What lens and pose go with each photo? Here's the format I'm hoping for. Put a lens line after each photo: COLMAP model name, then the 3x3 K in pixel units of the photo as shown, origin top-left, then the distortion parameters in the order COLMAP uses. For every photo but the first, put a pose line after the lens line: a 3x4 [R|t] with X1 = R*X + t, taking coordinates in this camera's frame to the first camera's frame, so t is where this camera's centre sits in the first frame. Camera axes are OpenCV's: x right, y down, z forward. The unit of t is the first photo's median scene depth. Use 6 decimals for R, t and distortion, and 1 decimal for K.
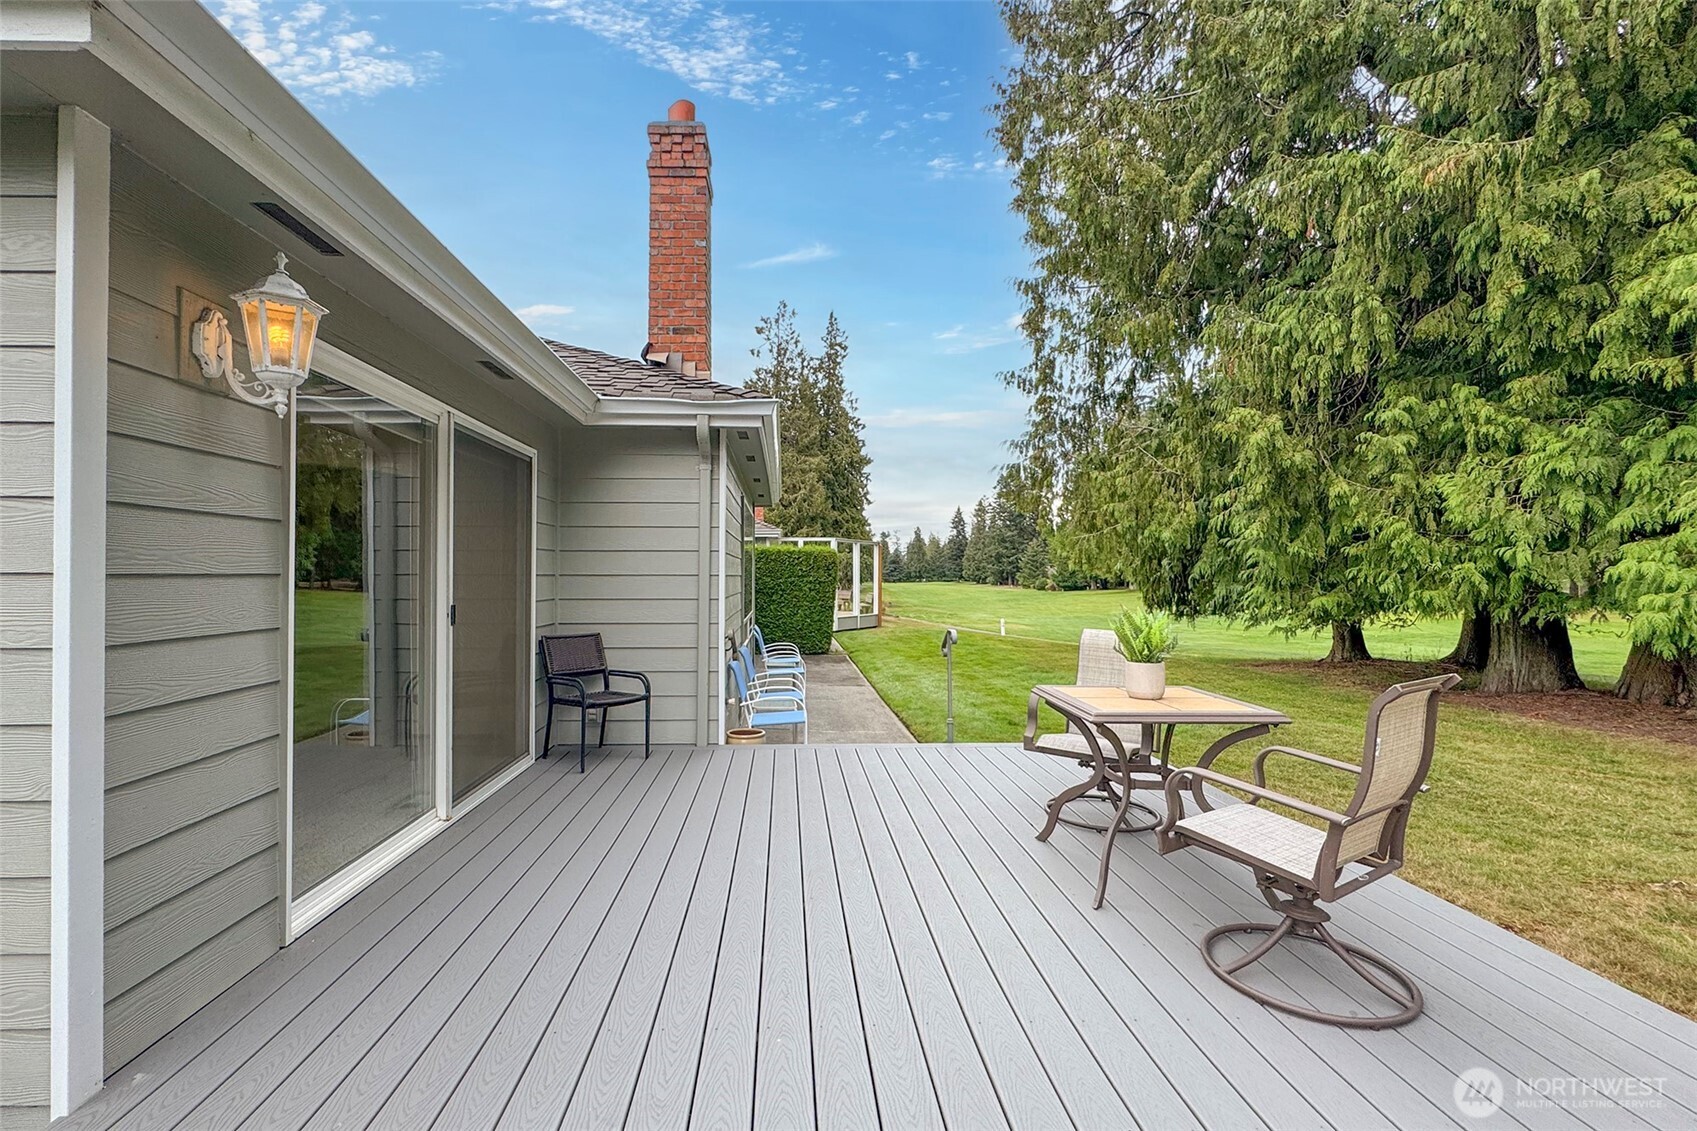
lens RADIAL K [[730.6, 0, 812.3], [0, 730.6, 567.5], [0, 0, 1]] dist [-0.002648, -0.000294]
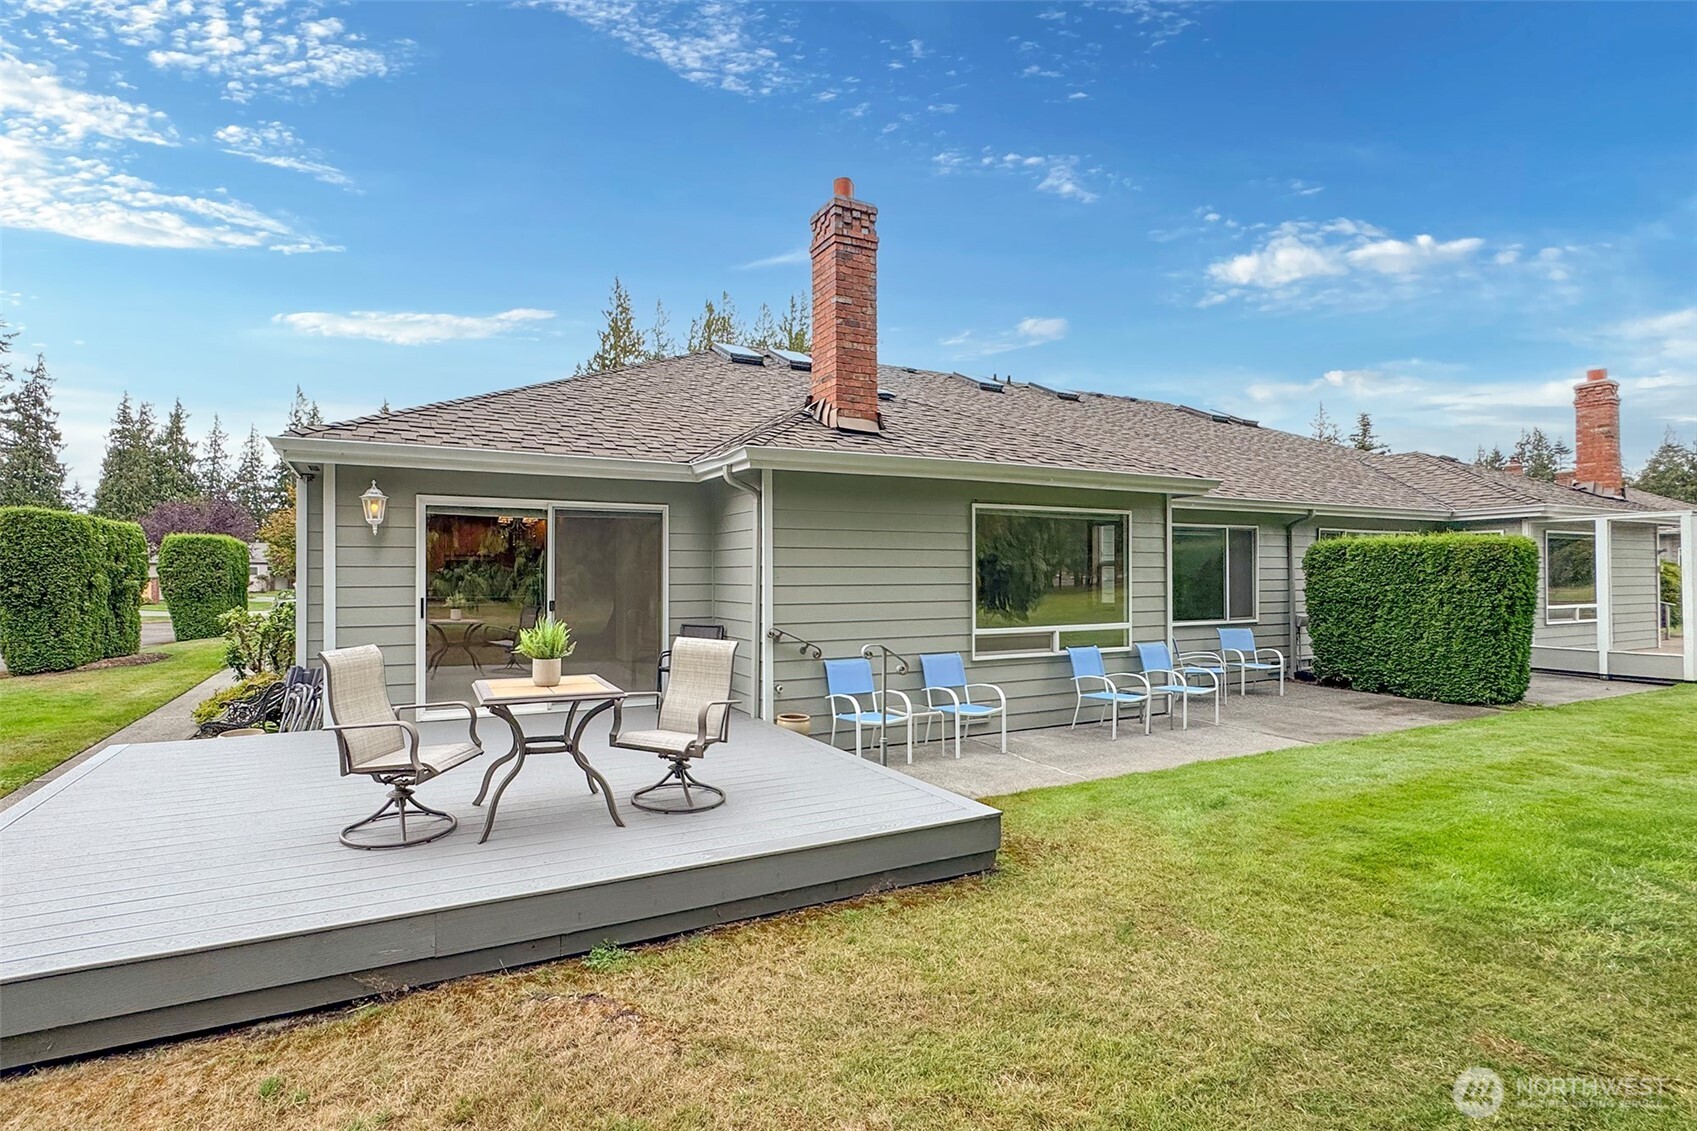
lens RADIAL K [[787.3, 0, 848.5], [0, 787.3, 571.0], [0, 0, 1]] dist [-0.003442, -0.000459]
pose [[0.380508, -0.002208, -0.924775, 1.016036], [0.012855, 0.999913, 0.002901, -0.014021], [0.924688, -0.012992, 0.380504, 0.530207]]
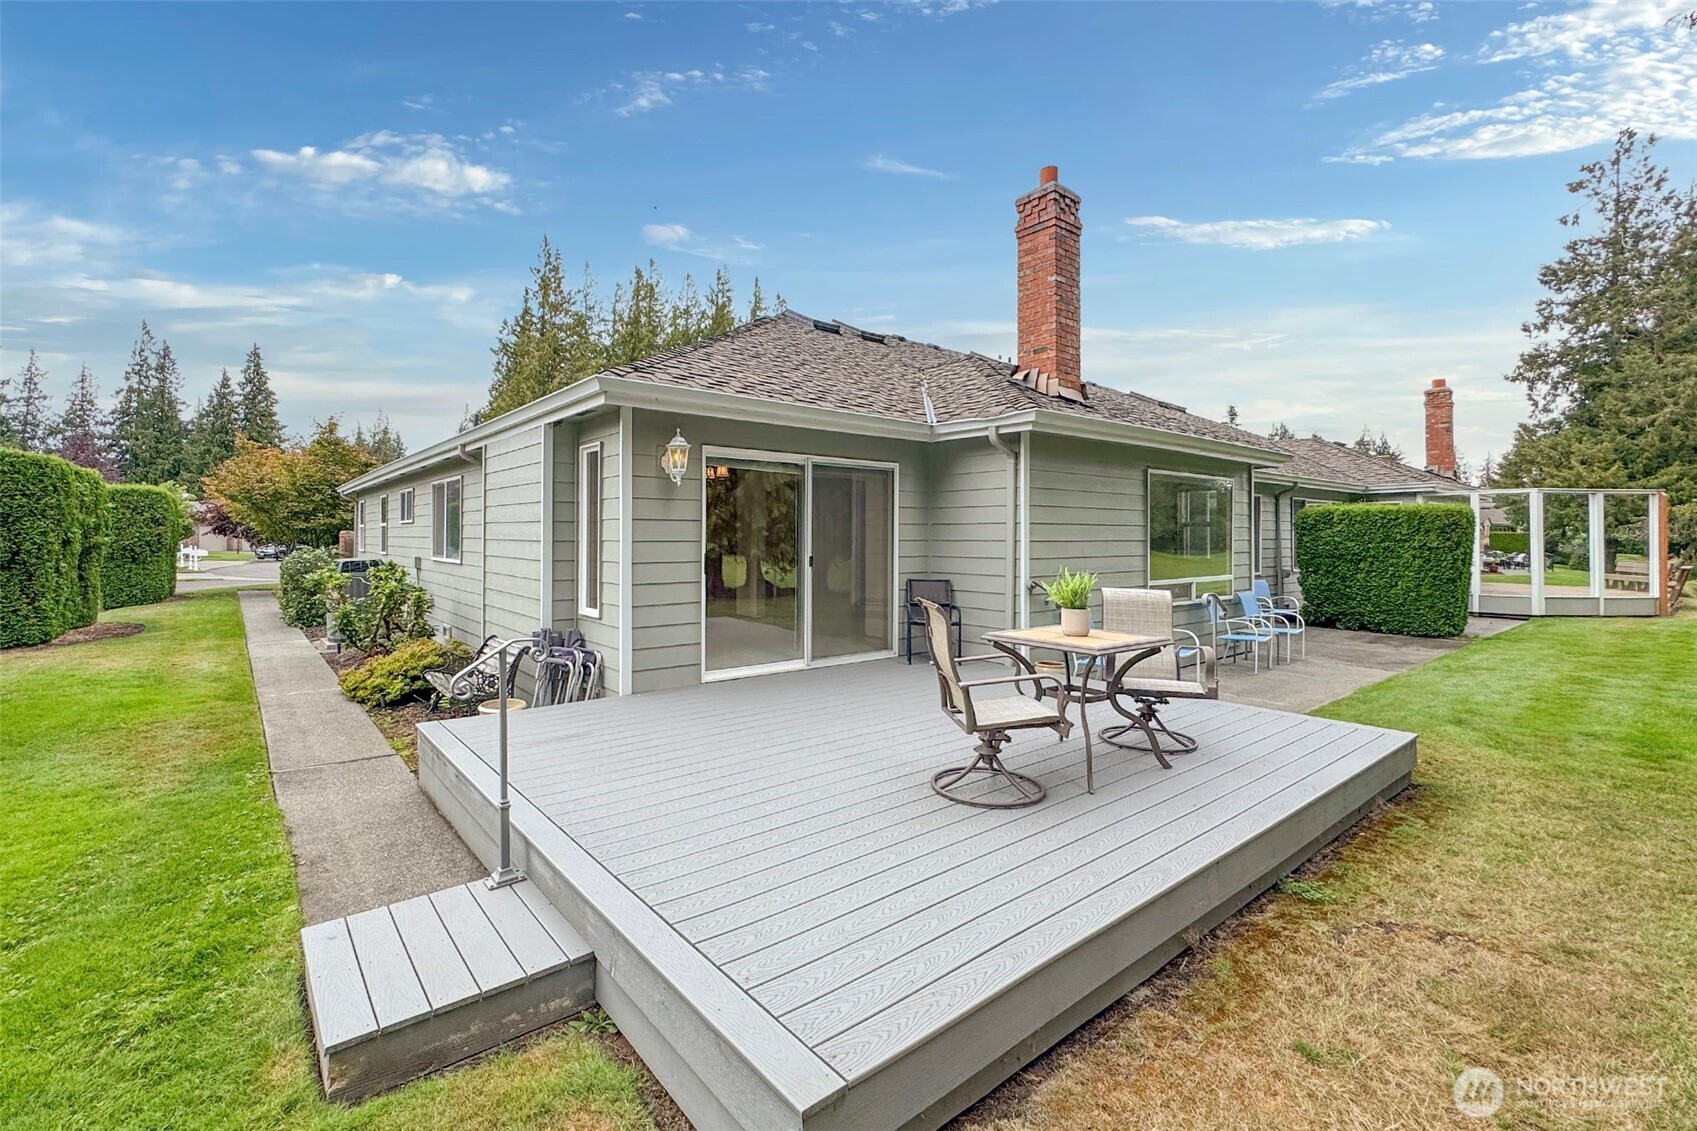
lens RADIAL K [[730.6, 0, 802.6], [0, 730.6, 531.6], [0, 0, 1]] dist [-0.002648, -0.000294]
pose [[0.579489, -0.003598, -0.814972, 0.626765], [0.007654, 0.999970, 0.001028, -0.009423], [0.814944, -0.006833, 0.579500, -0.088028]]
